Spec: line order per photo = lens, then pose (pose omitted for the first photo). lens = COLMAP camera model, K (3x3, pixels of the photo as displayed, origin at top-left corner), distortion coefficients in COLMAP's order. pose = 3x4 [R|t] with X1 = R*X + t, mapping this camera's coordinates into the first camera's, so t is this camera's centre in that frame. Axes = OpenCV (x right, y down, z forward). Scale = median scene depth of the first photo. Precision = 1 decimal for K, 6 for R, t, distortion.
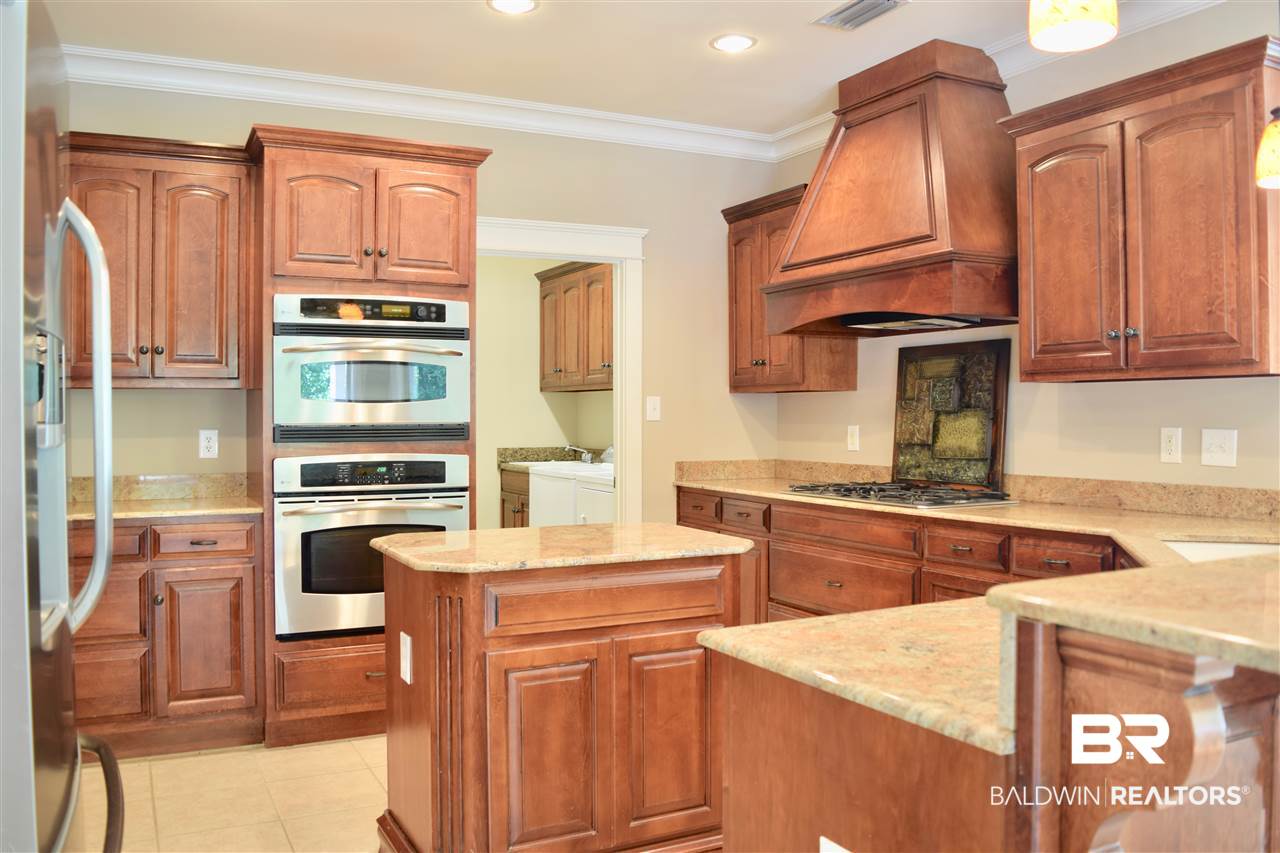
lens RADIAL K [[1007.4, 0, 630.9], [0, 1007.4, 422.3], [0, 0, 1]] dist [-0.069215, 0.008636]
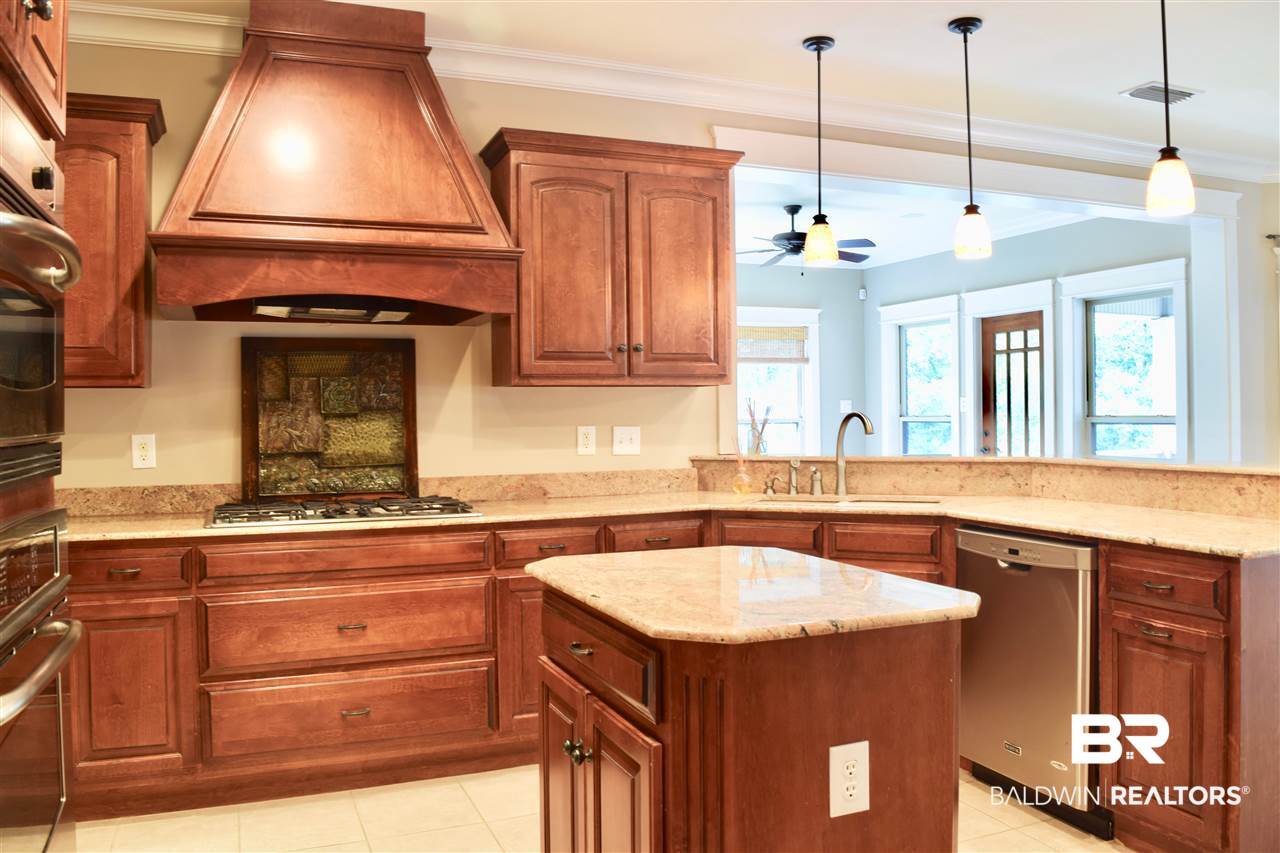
lens RADIAL K [[1007.4, 0, 630.9], [0, 1007.4, 422.3], [0, 0, 1]] dist [-0.069215, 0.008636]
pose [[0.103239, -0.004751, 0.994645, -0.570592], [0.018374, 0.999827, 0.002869, -0.001516], [-0.994487, 0.017979, 0.103308, 0.681912]]
